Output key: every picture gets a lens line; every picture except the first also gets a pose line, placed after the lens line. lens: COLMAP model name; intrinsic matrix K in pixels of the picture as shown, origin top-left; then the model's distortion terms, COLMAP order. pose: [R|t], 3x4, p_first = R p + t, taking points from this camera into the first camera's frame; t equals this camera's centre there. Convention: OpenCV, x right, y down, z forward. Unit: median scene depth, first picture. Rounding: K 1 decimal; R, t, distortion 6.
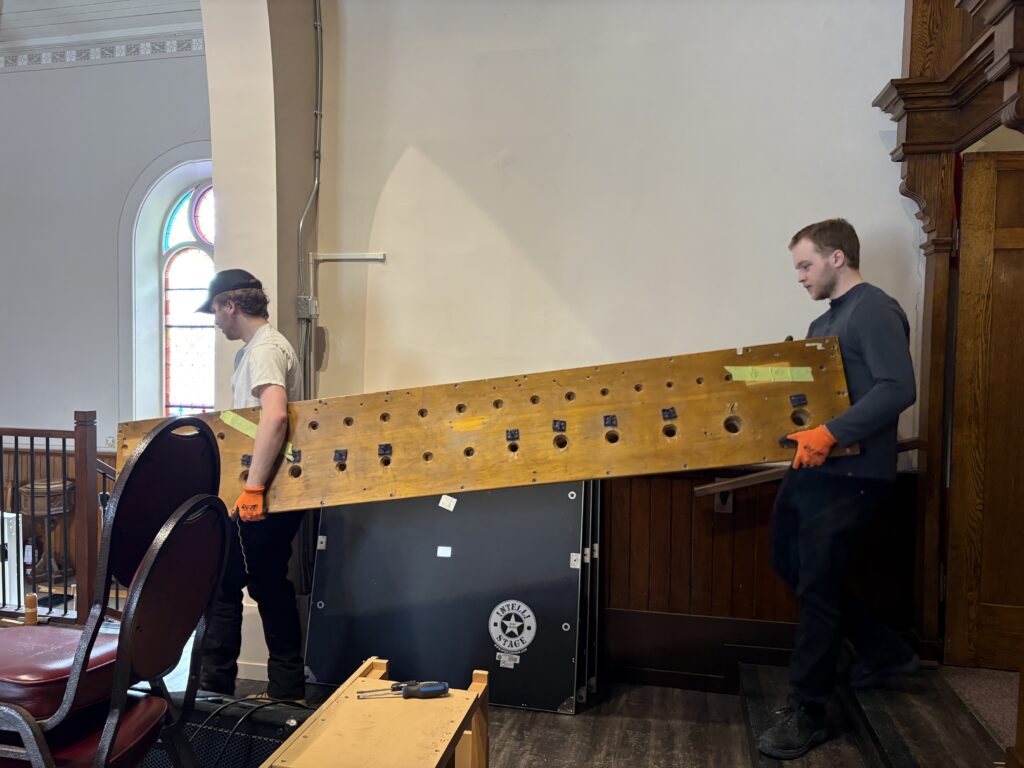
lens RADIAL K [[783.5, 0, 511.2], [0, 783.5, 367.2], [0, 0, 1]] dist [-0.010368, -0.010985]
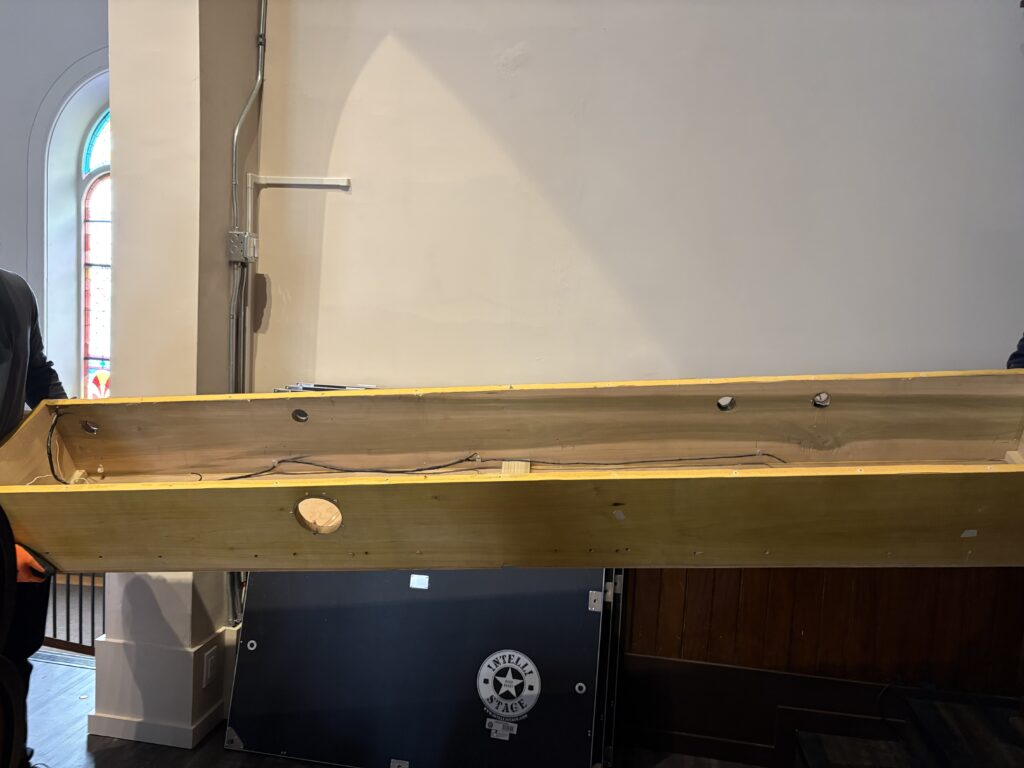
lens RADIAL K [[783.5, 0, 511.2], [0, 783.5, 367.2], [0, 0, 1]] dist [-0.010368, -0.010985]
pose [[0.997917, 0.034677, 0.054404, -0.045405], [-0.037840, 0.997586, 0.058222, -0.016398], [-0.052253, -0.060159, 0.996820, 0.256976]]
